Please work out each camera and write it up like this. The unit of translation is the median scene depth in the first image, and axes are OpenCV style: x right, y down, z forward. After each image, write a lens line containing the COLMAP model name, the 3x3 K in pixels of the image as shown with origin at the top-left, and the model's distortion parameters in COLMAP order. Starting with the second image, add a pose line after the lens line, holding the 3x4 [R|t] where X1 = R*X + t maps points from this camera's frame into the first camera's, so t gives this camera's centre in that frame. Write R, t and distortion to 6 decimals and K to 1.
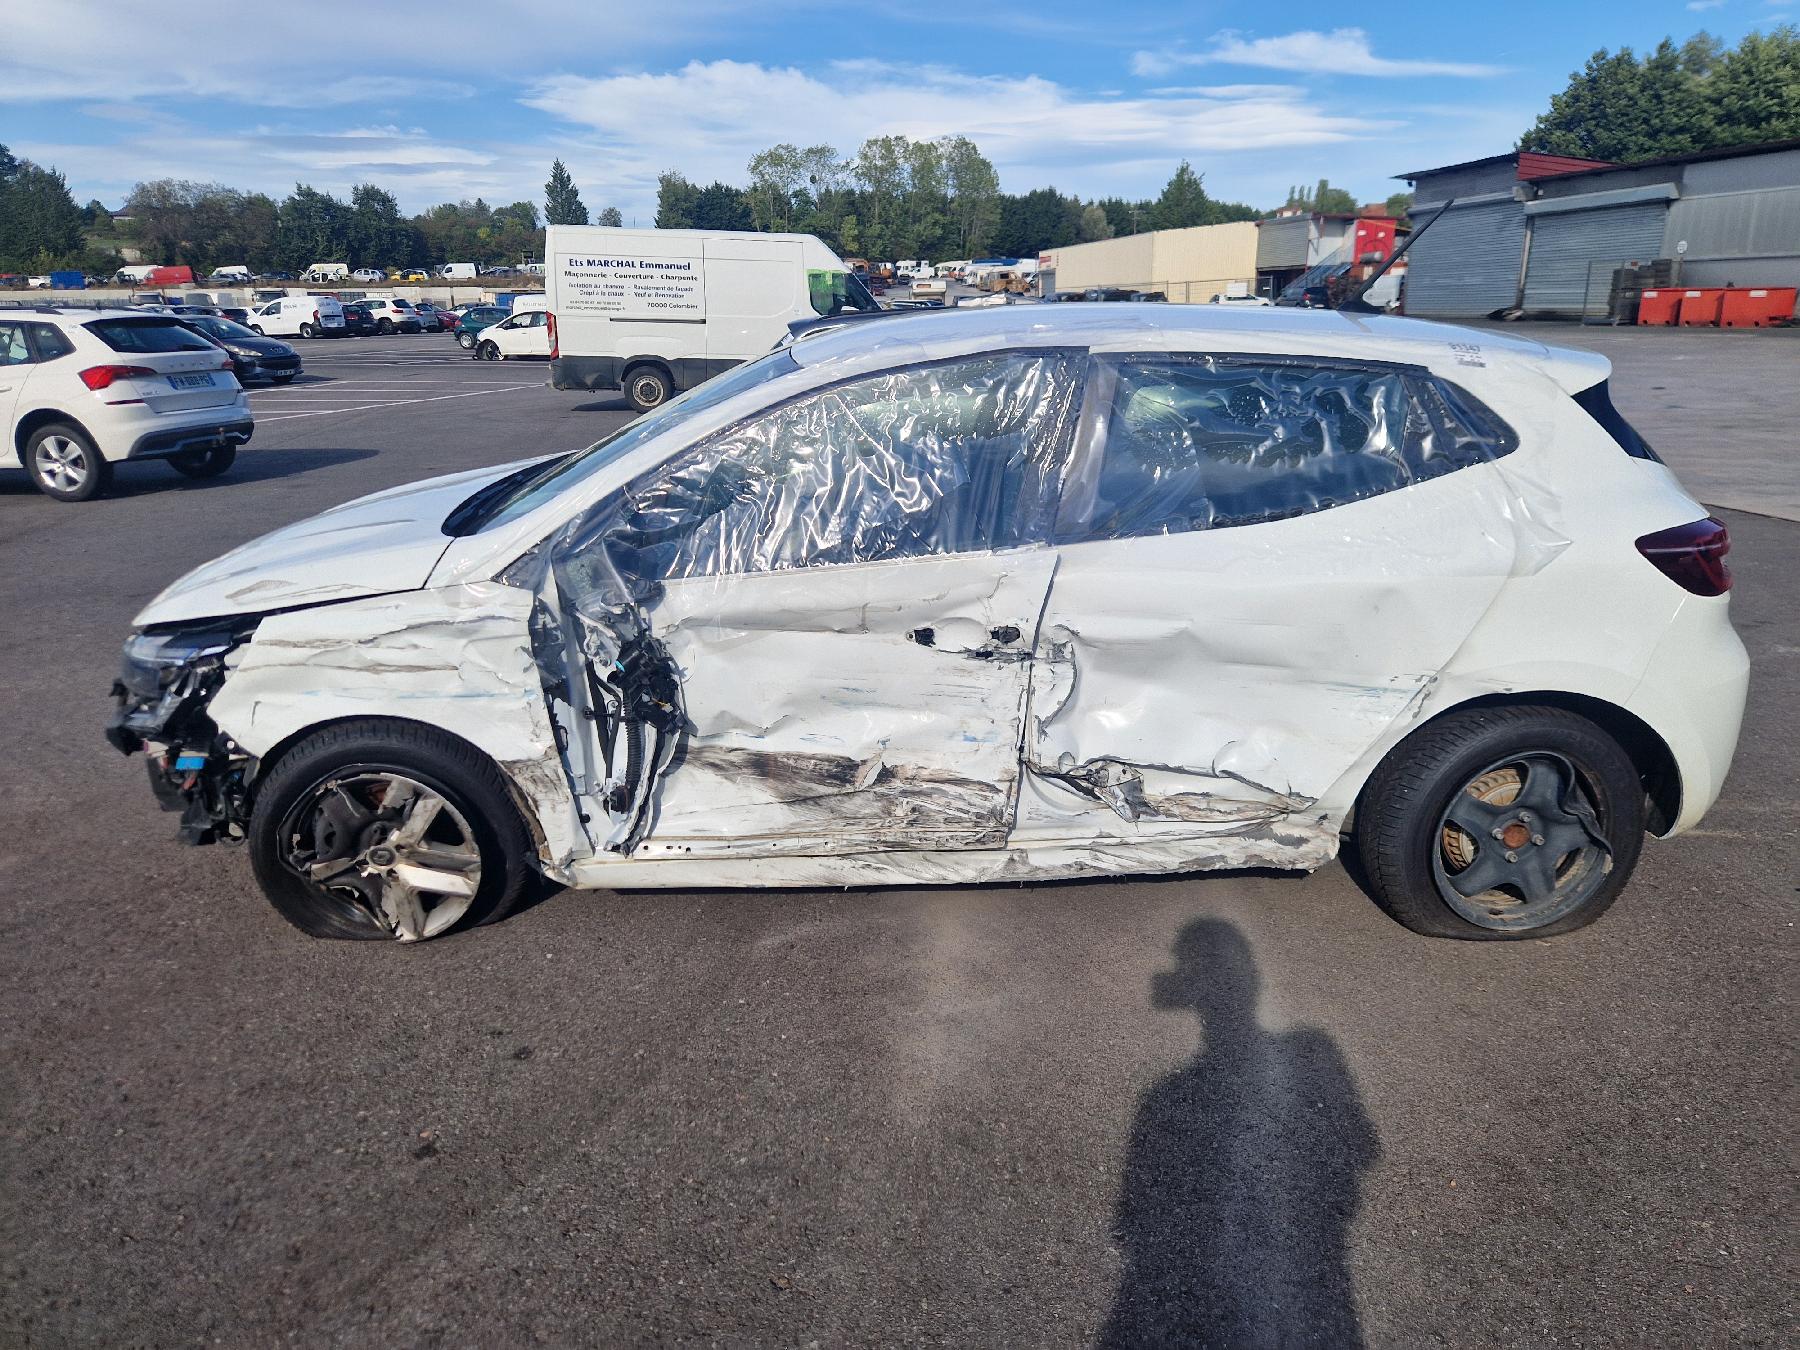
lens RADIAL K [[1261.7, 0, 913.6], [0, 1261.7, 671.8], [0, 0, 1]] dist [0.083604, -0.071539]
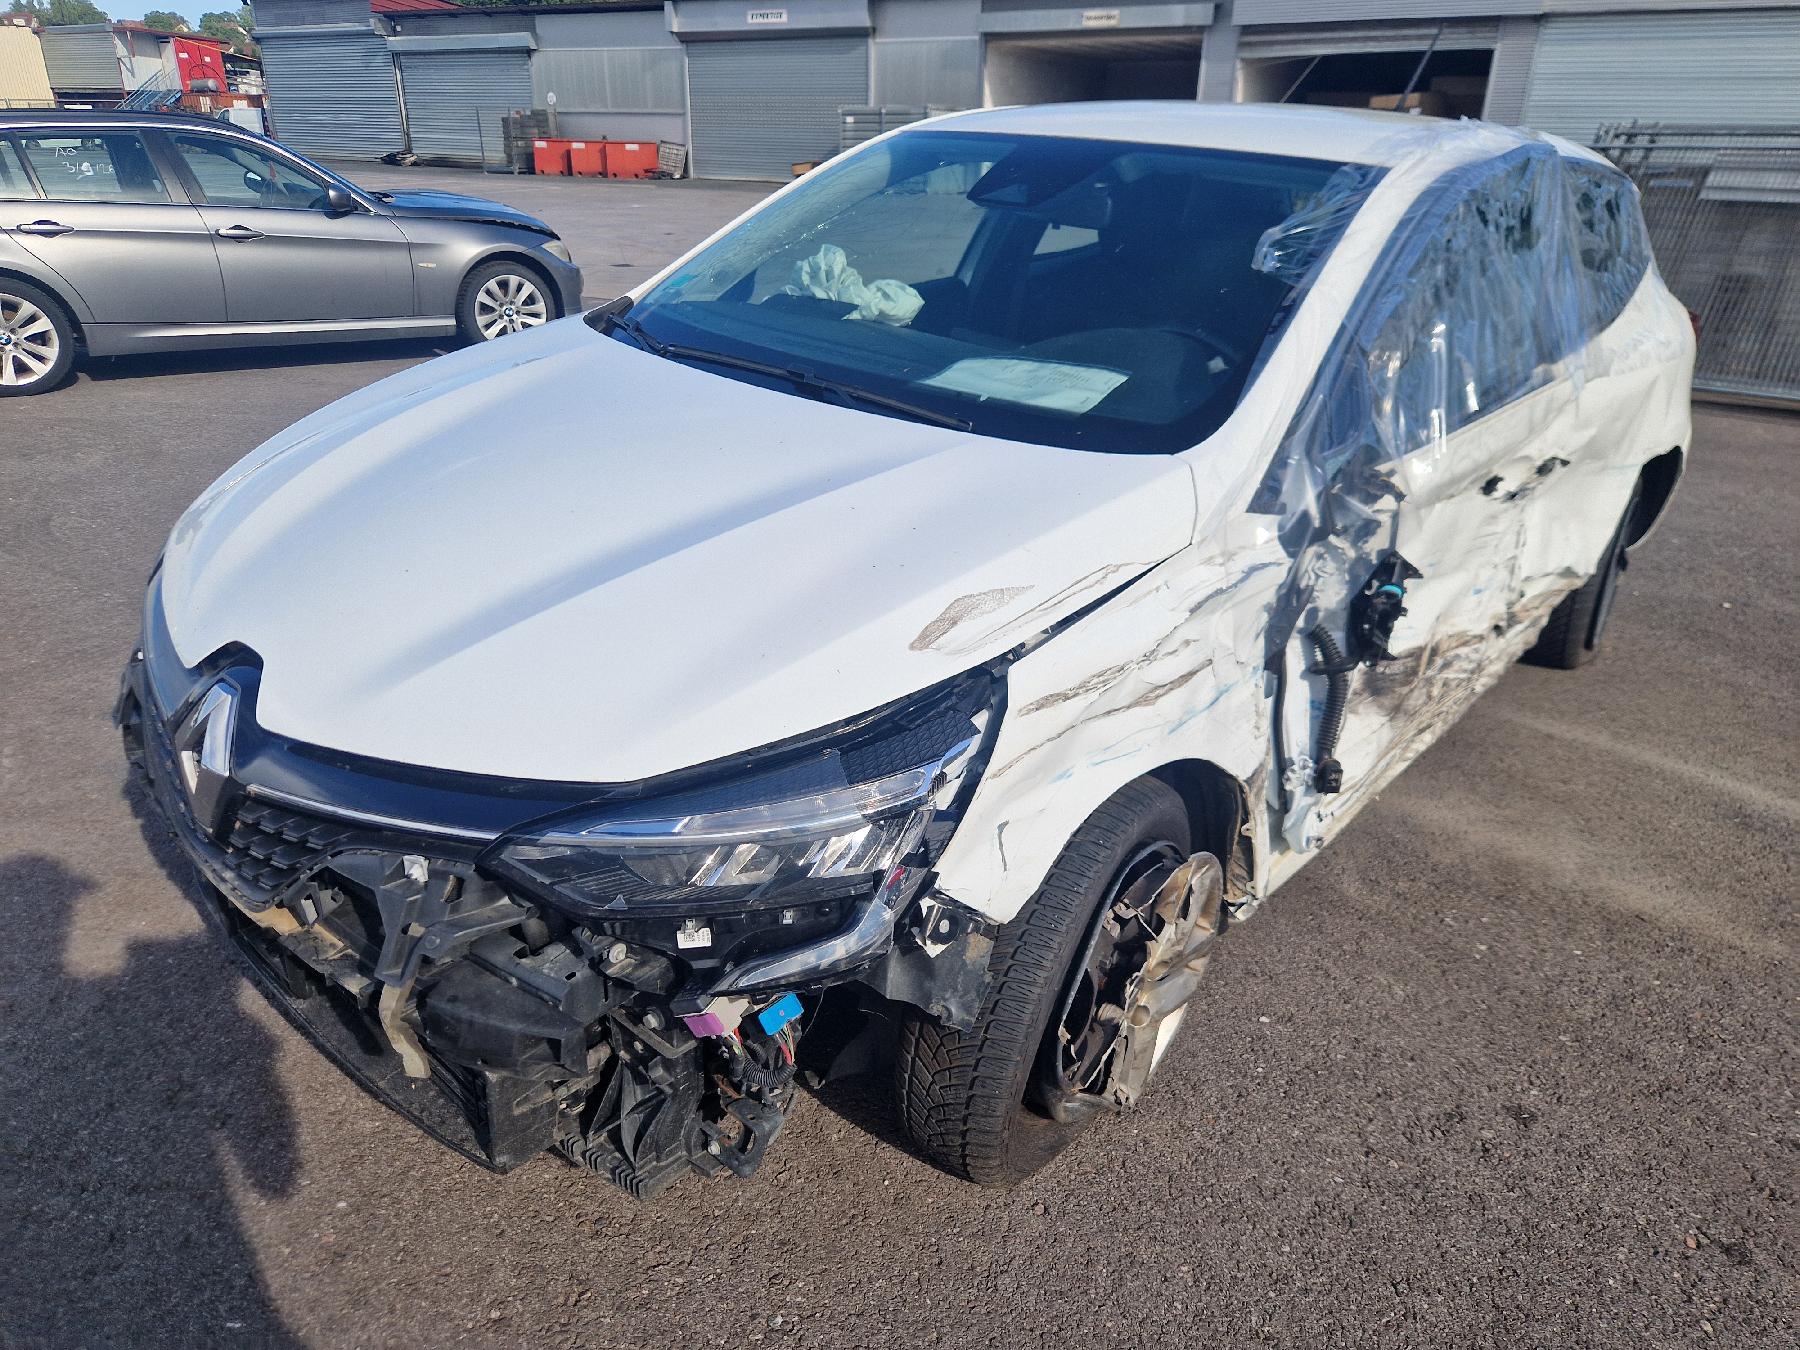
lens RADIAL K [[1261.7, 0, 913.6], [0, 1261.7, 671.8], [0, 0, 1]] dist [0.083604, -0.071539]
pose [[0.635447, -0.269705, 0.723510, -0.108692], [0.192192, 0.962770, 0.190096, -0.017453], [-0.747843, 0.018257, 0.663624, 0.082249]]
